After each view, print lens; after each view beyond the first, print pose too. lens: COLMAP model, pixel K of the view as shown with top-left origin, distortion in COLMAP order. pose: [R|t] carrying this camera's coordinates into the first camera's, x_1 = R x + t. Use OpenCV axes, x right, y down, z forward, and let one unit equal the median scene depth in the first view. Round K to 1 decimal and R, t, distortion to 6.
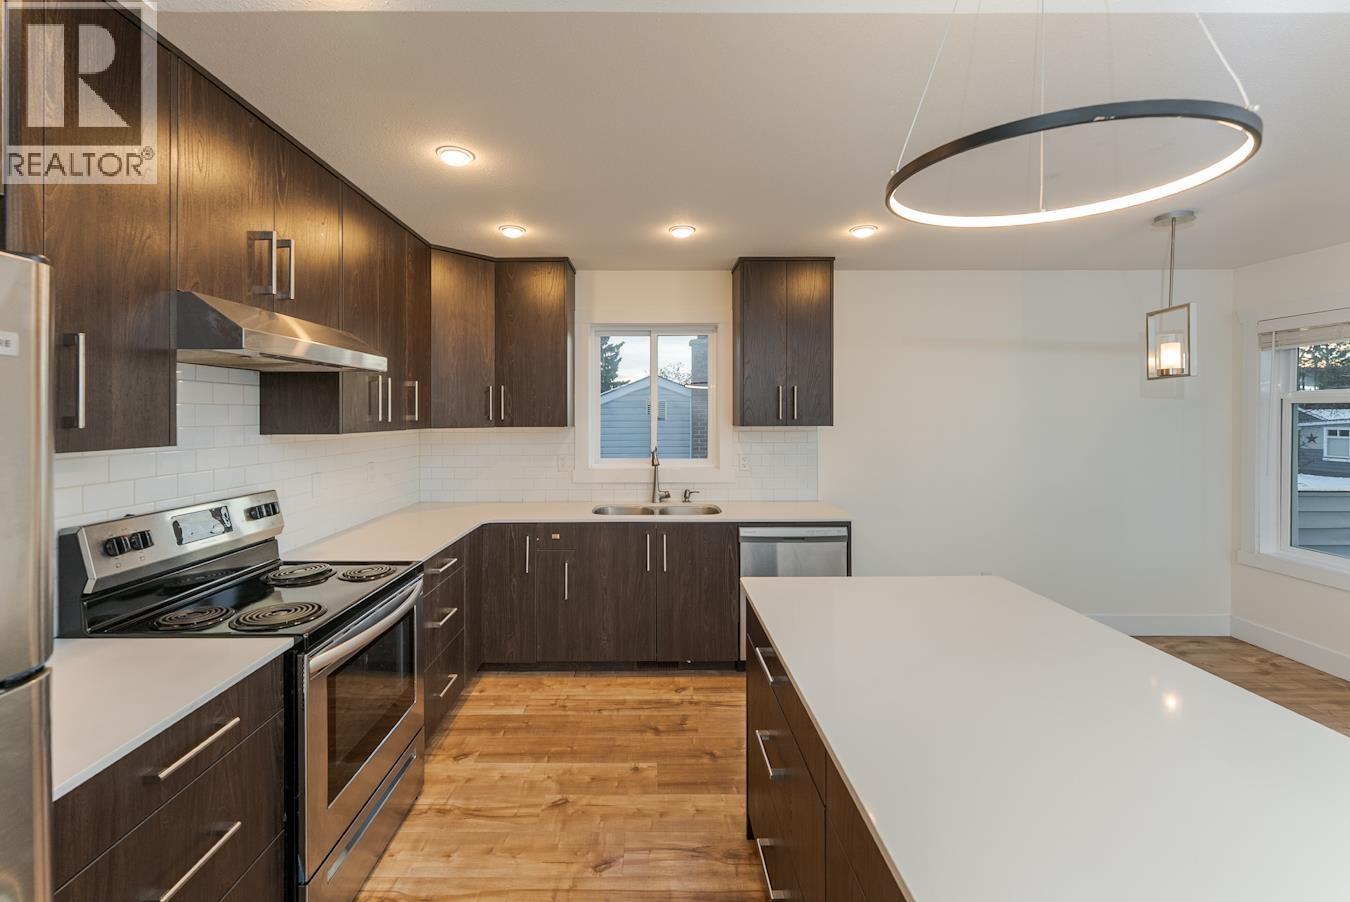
lens RADIAL K [[550.7, 0, 646.3], [0, 550.7, 418.9], [0, 0, 1]] dist [0.001362, 0.000133]
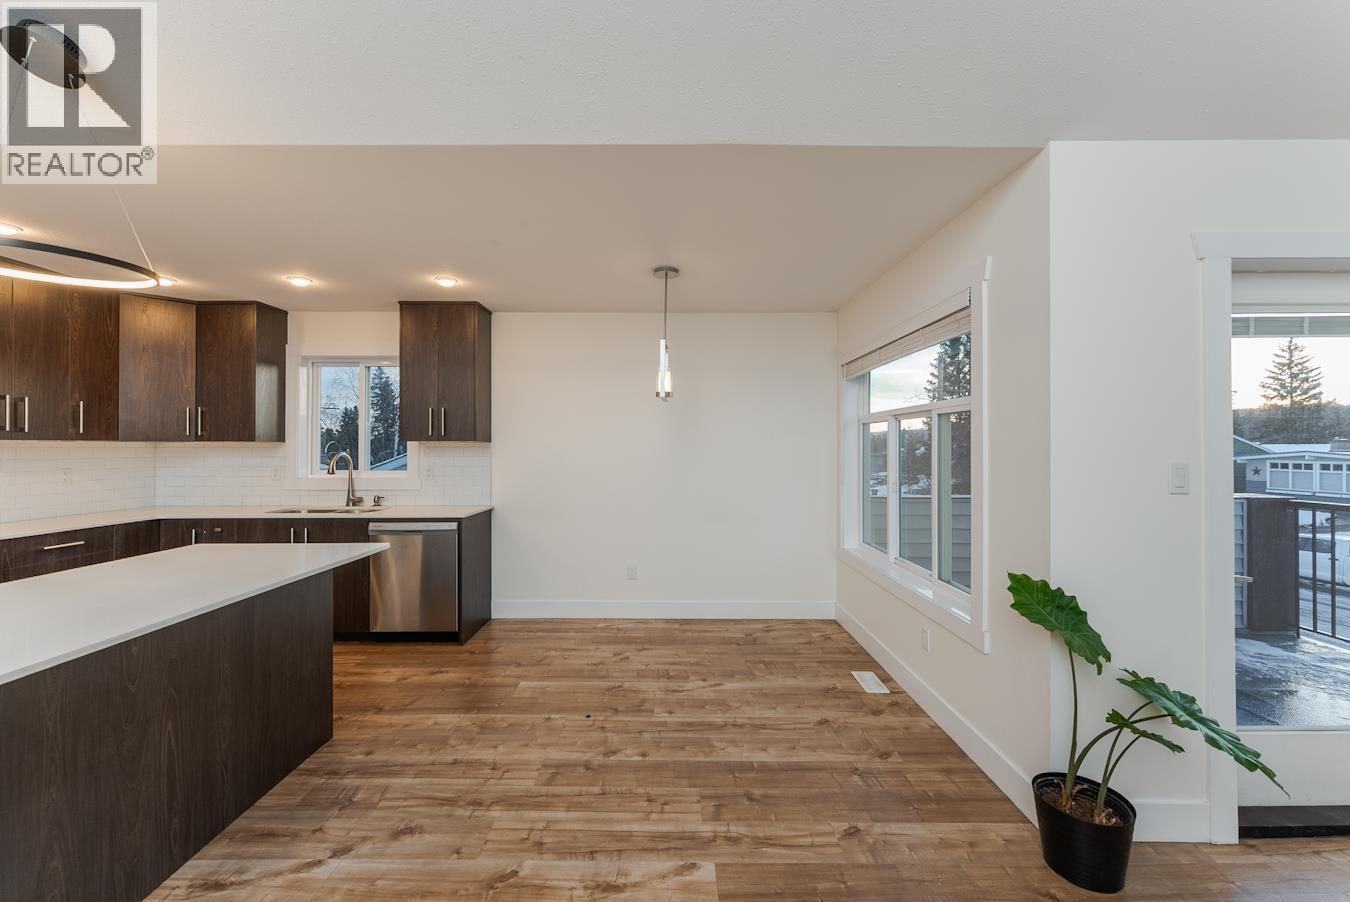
lens RADIAL K [[541.3, 0, 664.1], [0, 541.3, 447.1], [0, 0, 1]] dist [0.000400, 0.000185]
pose [[0.999939, 0.002586, 0.010750, 0.807210], [-0.002475, 0.999944, -0.010310, 0.040893], [-0.010776, 0.010283, 0.999889, -0.204513]]
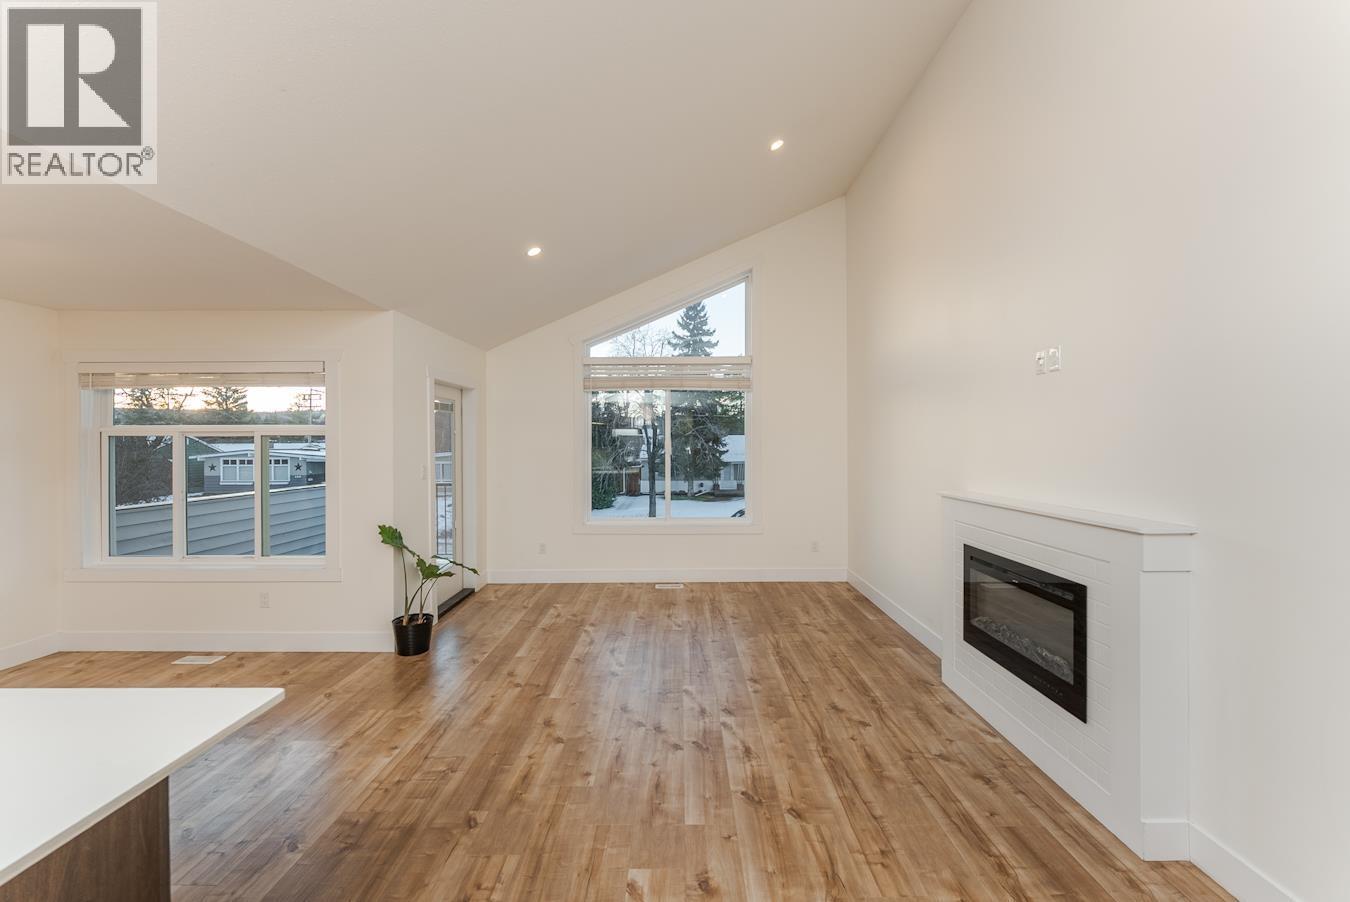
lens RADIAL K [[550.7, 0, 669.8], [0, 550.7, 430.2], [0, 0, 1]] dist [0.001362, 0.000133]
pose [[0.008636, 0.027305, 0.999590, -0.015465], [0.013895, 0.999527, -0.027424, 0.011622], [-0.999866, 0.014126, 0.008252, -0.242745]]
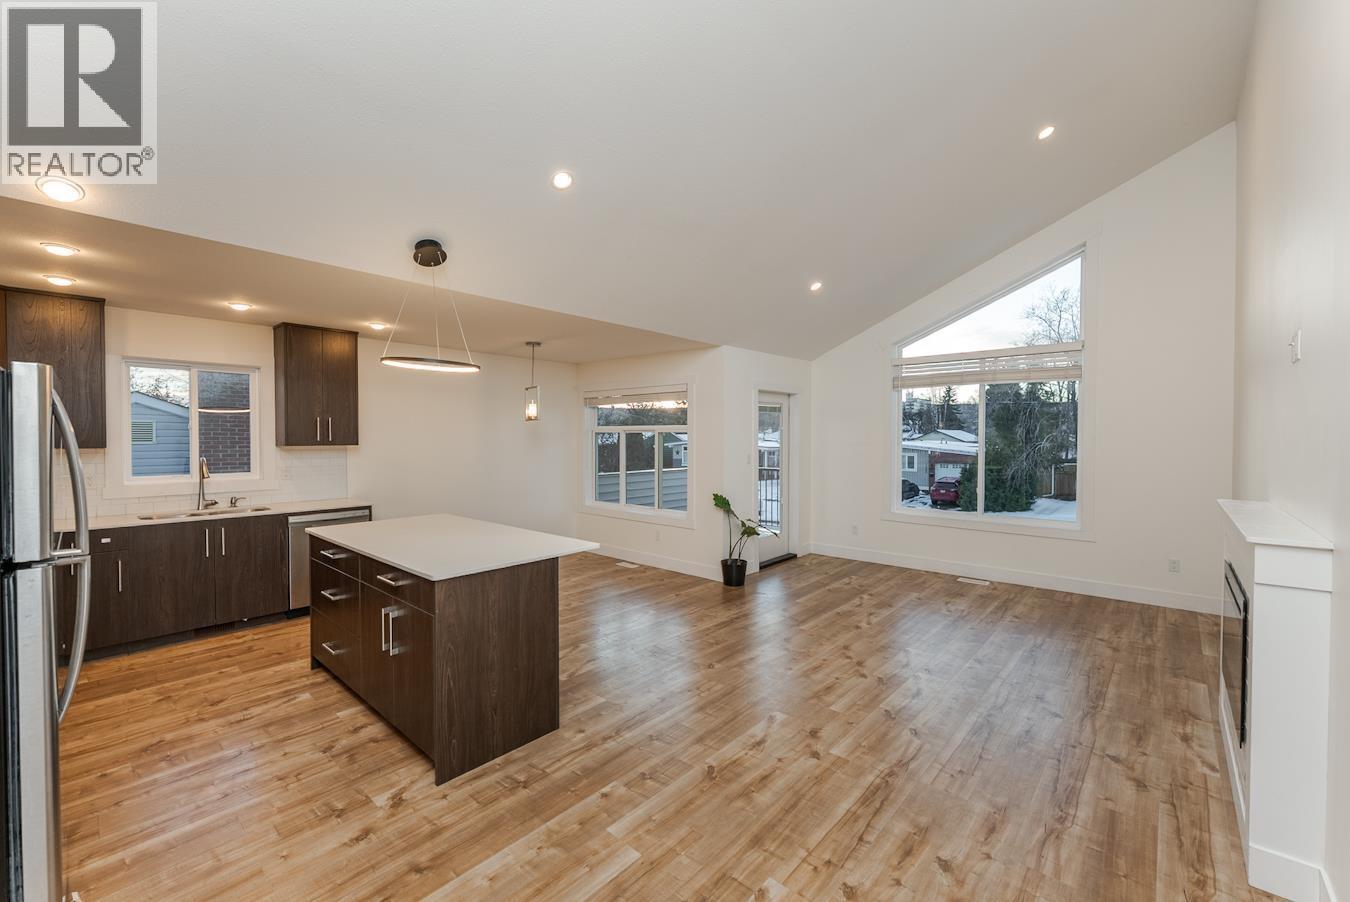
lens RADIAL K [[550.7, 0, 661.7], [0, 550.7, 451.6], [0, 0, 1]] dist [0.001362, 0.000133]
pose [[0.674809, -0.017794, 0.737778, -0.229182], [0.004064, 0.999784, 0.020396, 0.003429], [-0.737981, -0.010765, 0.674735, -0.674640]]
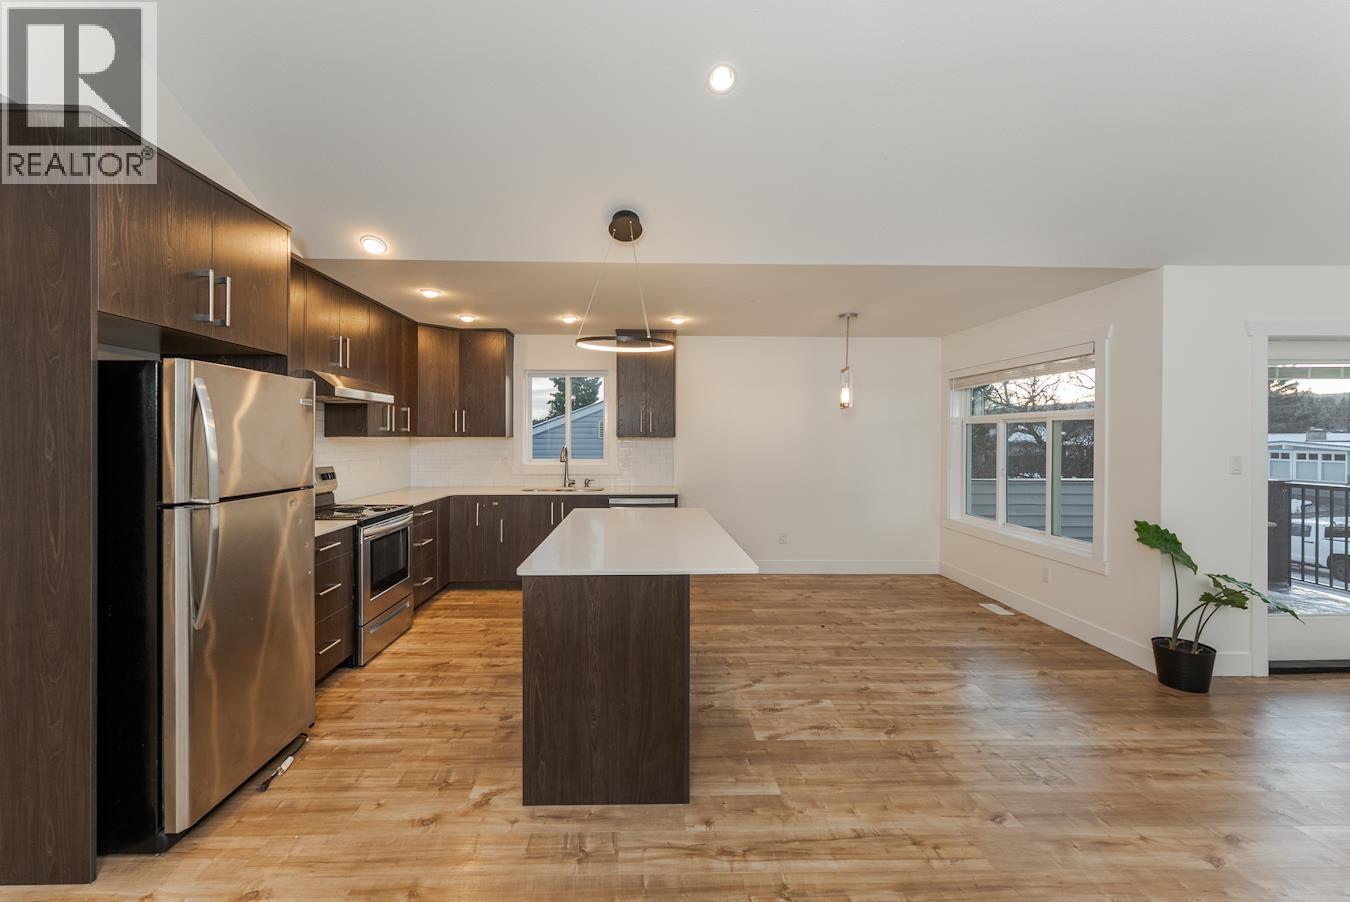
lens RADIAL K [[550.7, 0, 649.3], [0, 550.7, 439.6], [0, 0, 1]] dist [0.001362, 0.000133]
pose [[0.999604, 0.003544, 0.027918, 0.241168], [-0.003475, 0.999991, -0.002530, 0.027464], [-0.027927, 0.002432, 0.999607, -0.625729]]
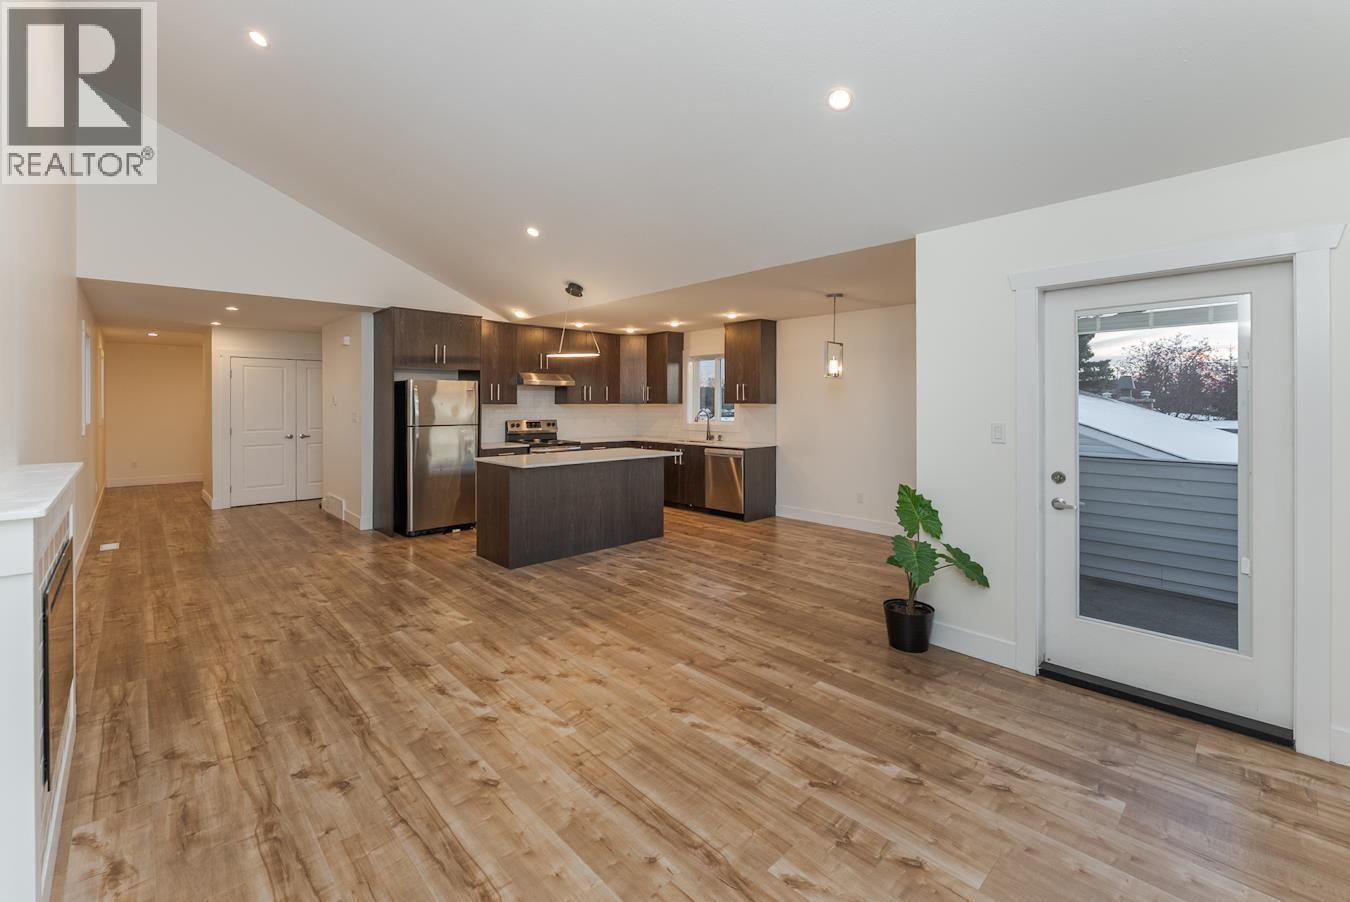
lens RADIAL K [[550.7, 0, 665.7], [0, 550.7, 416.6], [0, 0, 1]] dist [0.001362, 0.000133]
pose [[0.699078, 0.018853, -0.714797, 1.666572], [-0.005861, 0.999770, 0.020637, 0.022218], [0.715021, -0.010238, 0.699028, -0.690100]]
